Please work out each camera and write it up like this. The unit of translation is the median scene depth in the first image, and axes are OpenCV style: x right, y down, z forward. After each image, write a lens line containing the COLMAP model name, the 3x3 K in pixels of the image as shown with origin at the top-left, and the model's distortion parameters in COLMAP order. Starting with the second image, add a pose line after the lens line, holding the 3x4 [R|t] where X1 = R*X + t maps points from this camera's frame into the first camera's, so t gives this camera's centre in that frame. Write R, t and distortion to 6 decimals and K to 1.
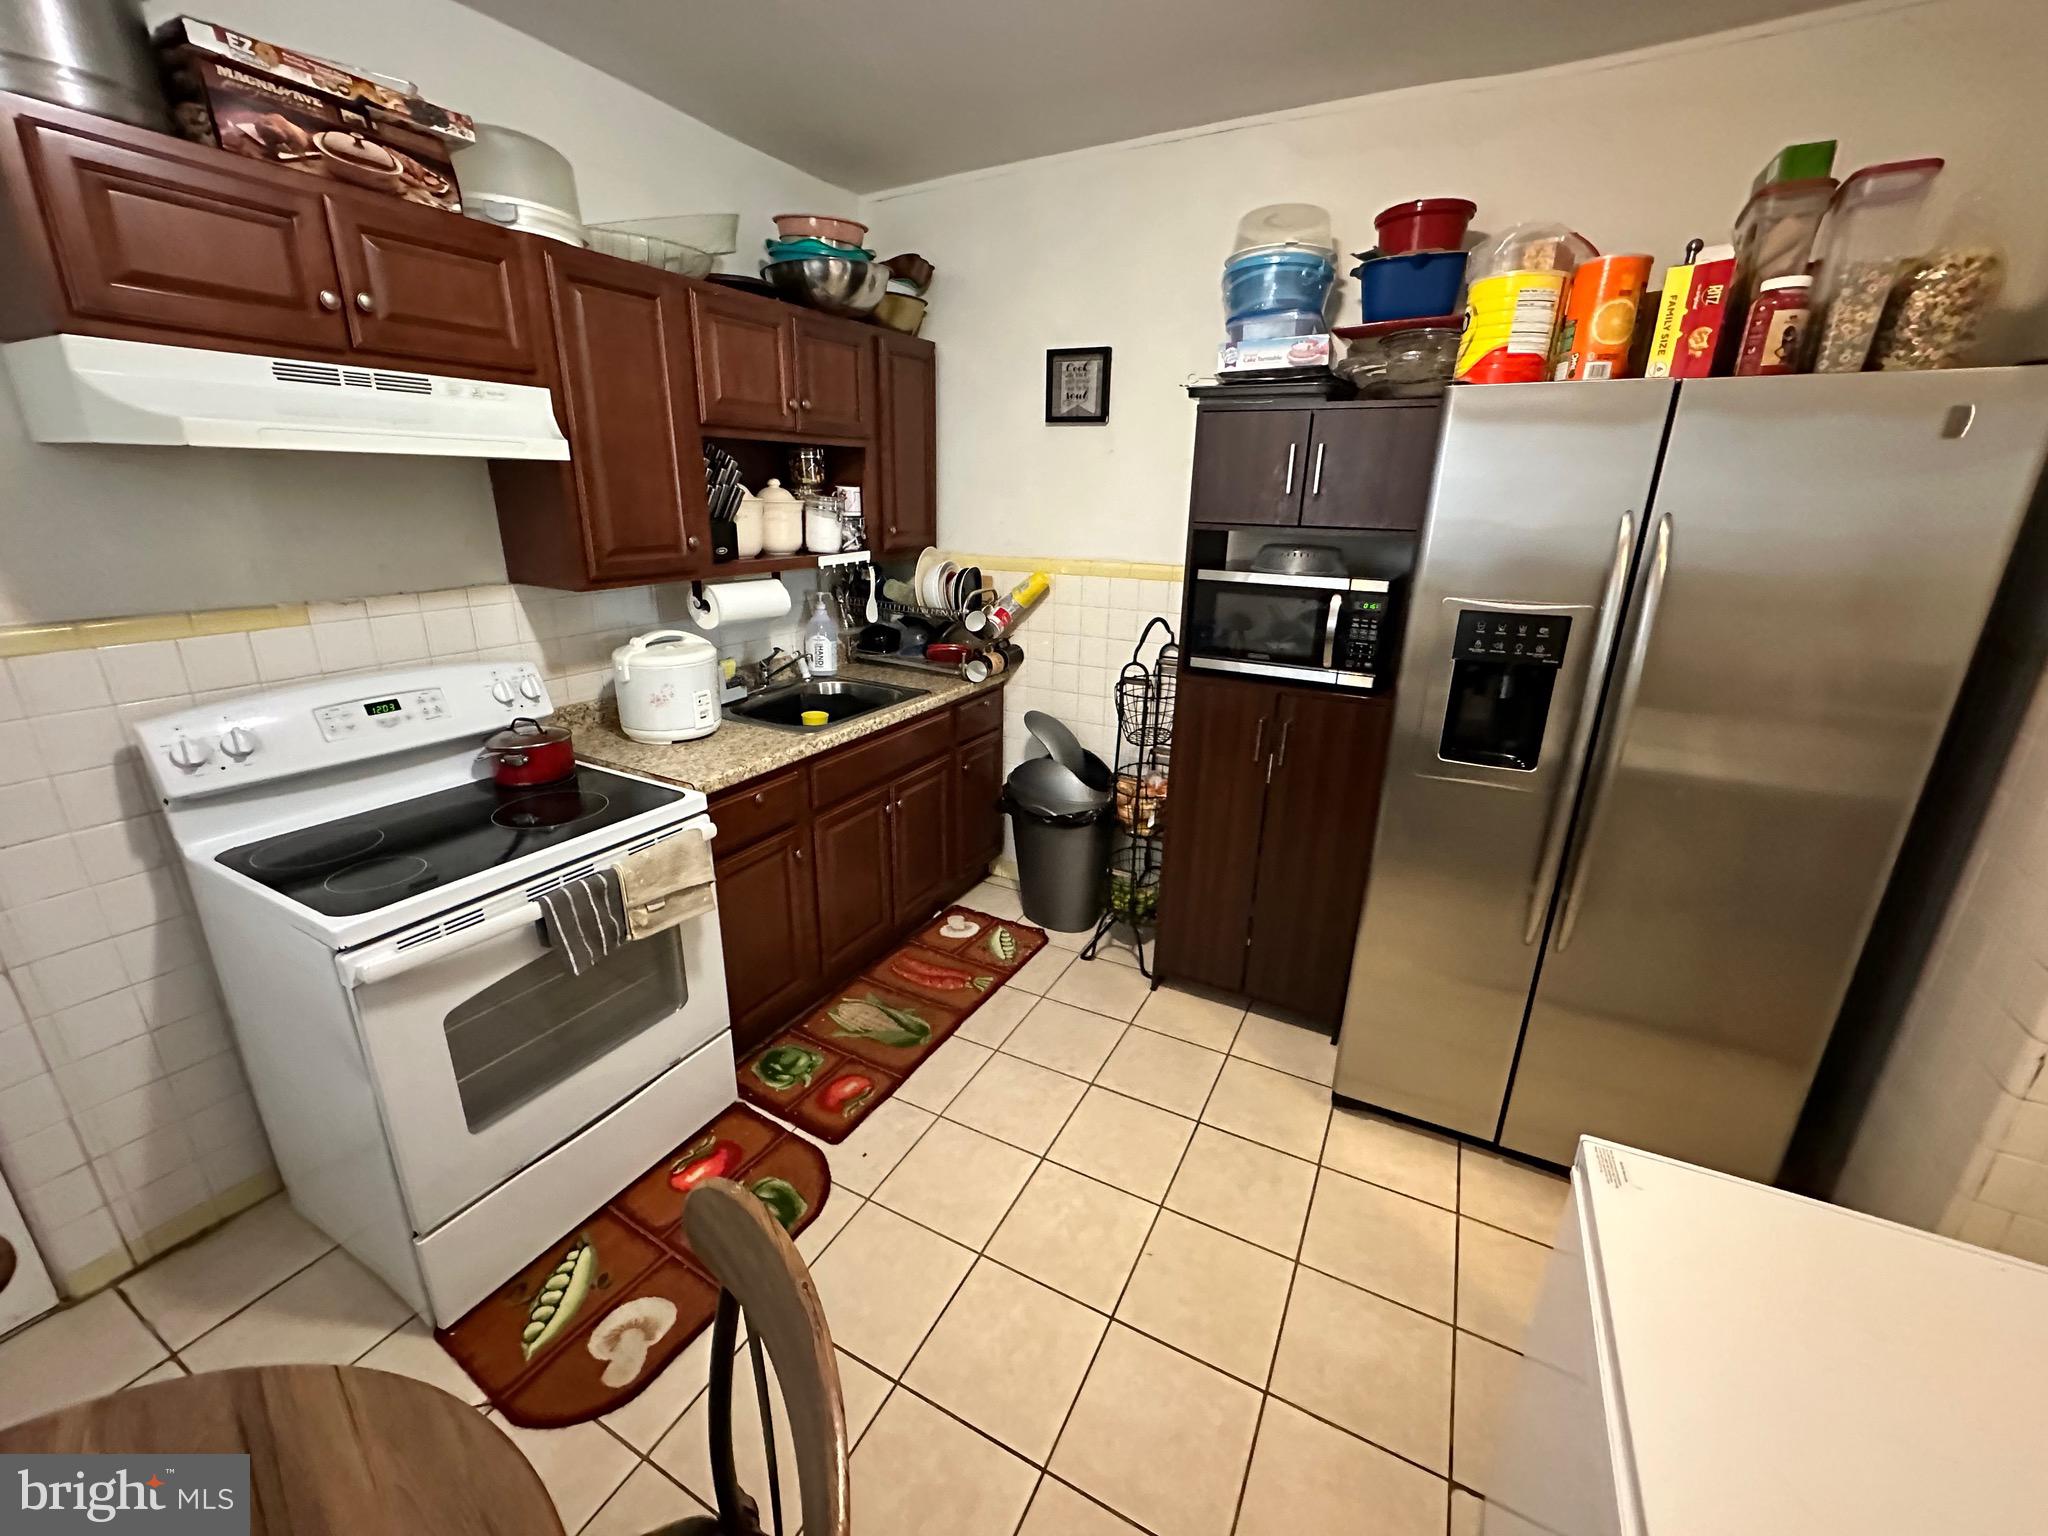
lens RADIAL K [[817.1, 0, 1022.8], [0, 817.1, 763.5], [0, 0, 1]] dist [-0.003774, 0.000817]
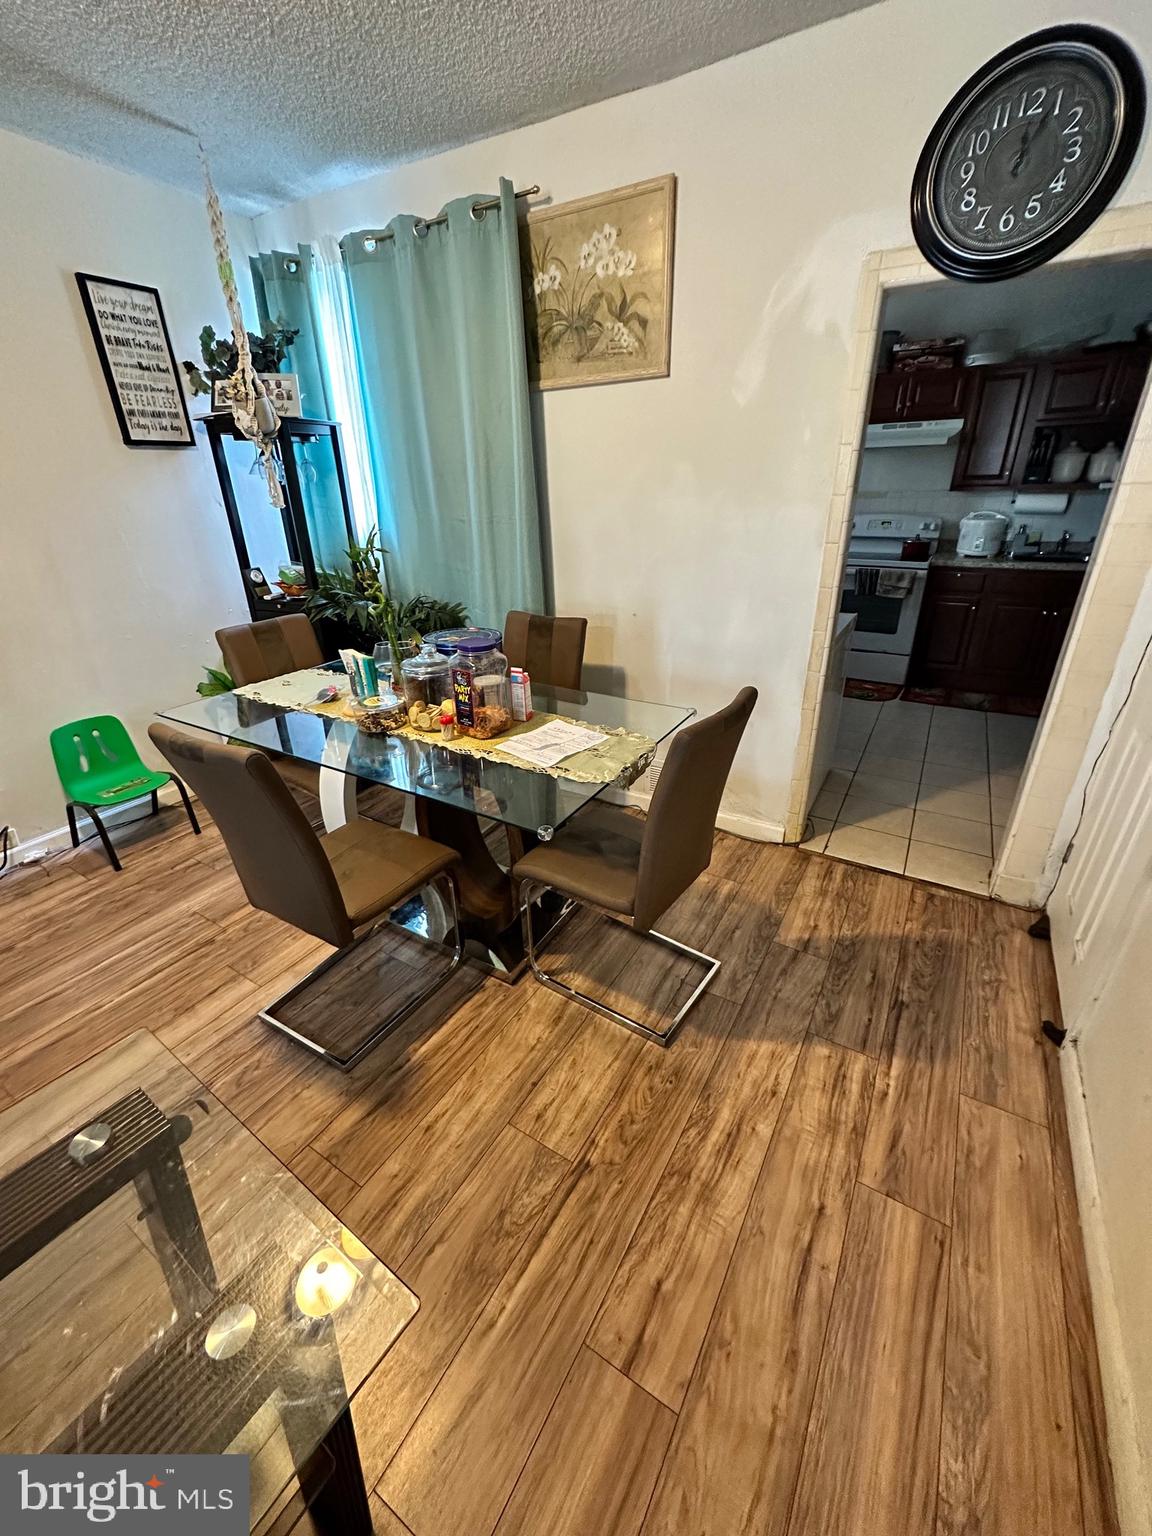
lens RADIAL K [[612.9, 0, 578.5], [0, 612.9, 768.0], [0, 0, 1]] dist [-0.003774, 0.000817]
pose [[-0.050228, 0.411990, -0.909803, 2.257965], [-0.289671, 0.865786, 0.408050, 0.162763], [0.955807, 0.284039, 0.075854, -0.180330]]
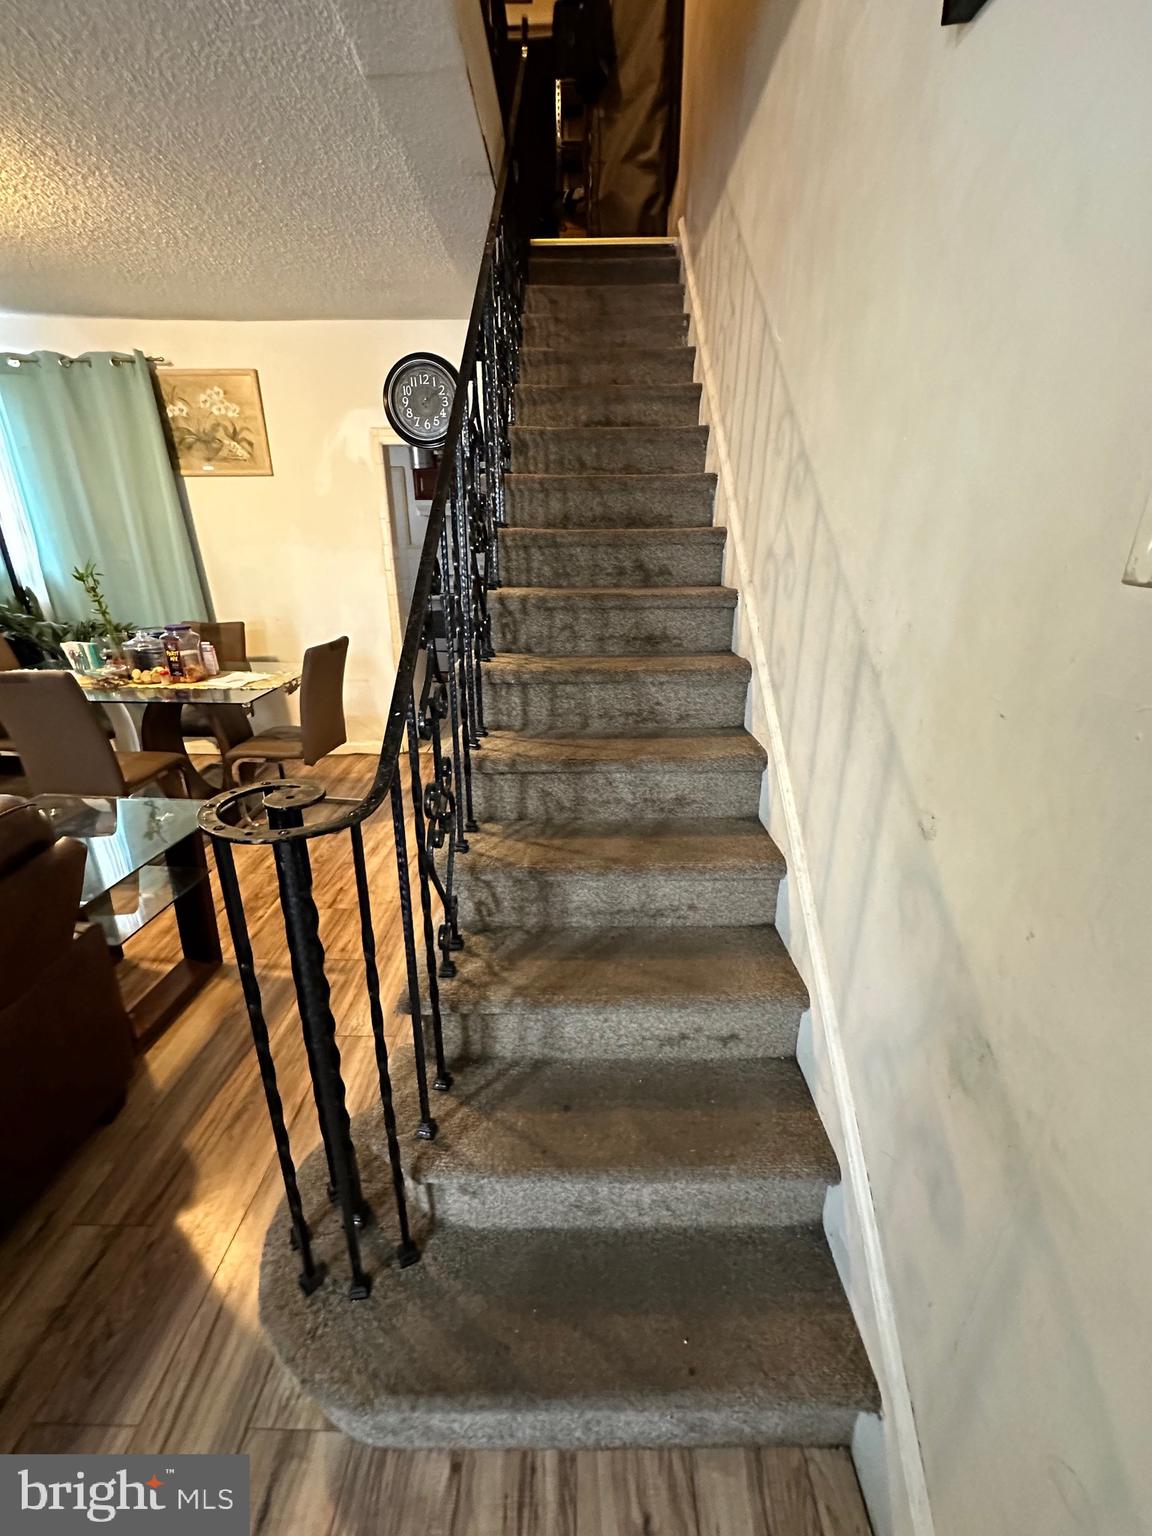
lens RADIAL K [[612.9, 0, 573.8], [0, 612.9, 768.2], [0, 0, 1]] dist [-0.003774, 0.000817]
pose [[0.463371, 0.304510, -0.832203, 4.692466], [-0.268492, 0.943207, 0.195631, 0.216171], [0.844511, 0.132790, 0.518813, -0.273444]]
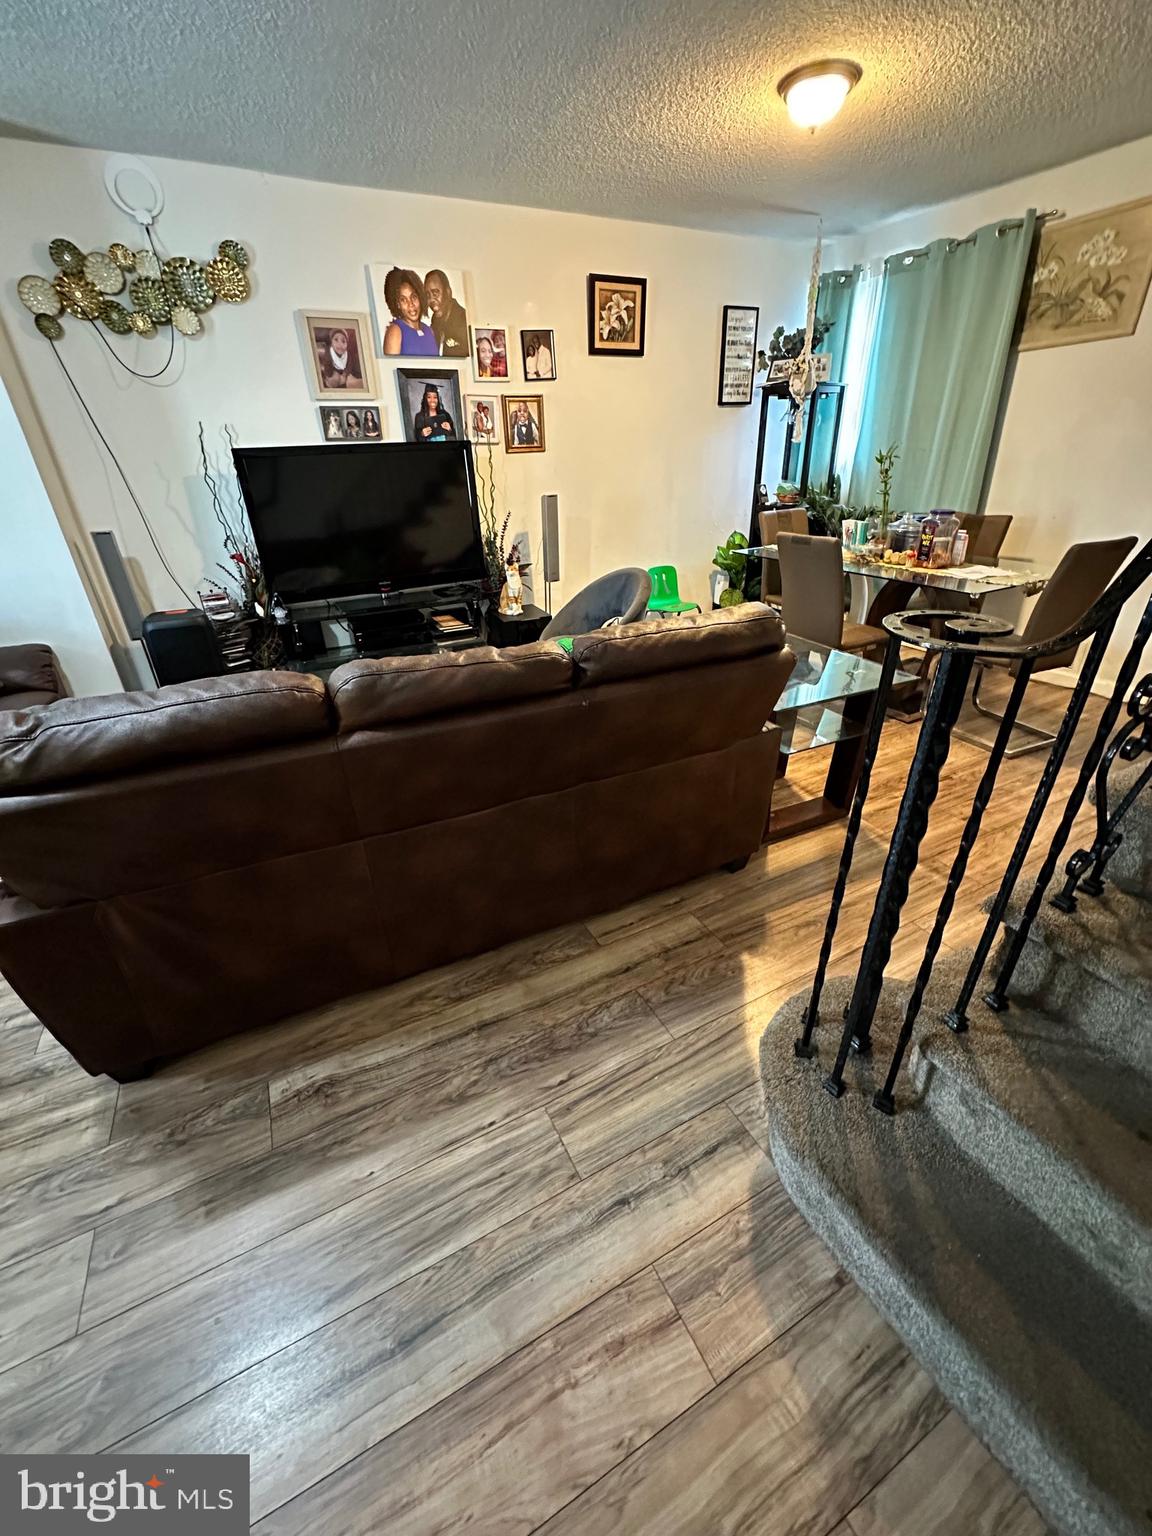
lens RADIAL K [[612.9, 0, 583.5], [0, 612.9, 766.2], [0, 0, 1]] dist [-0.003774, 0.000817]
pose [[-0.555765, 0.381761, -0.738501, 4.859960], [-0.231028, 0.782412, 0.578323, 0.345994], [0.798593, 0.492026, -0.346640, -0.176225]]
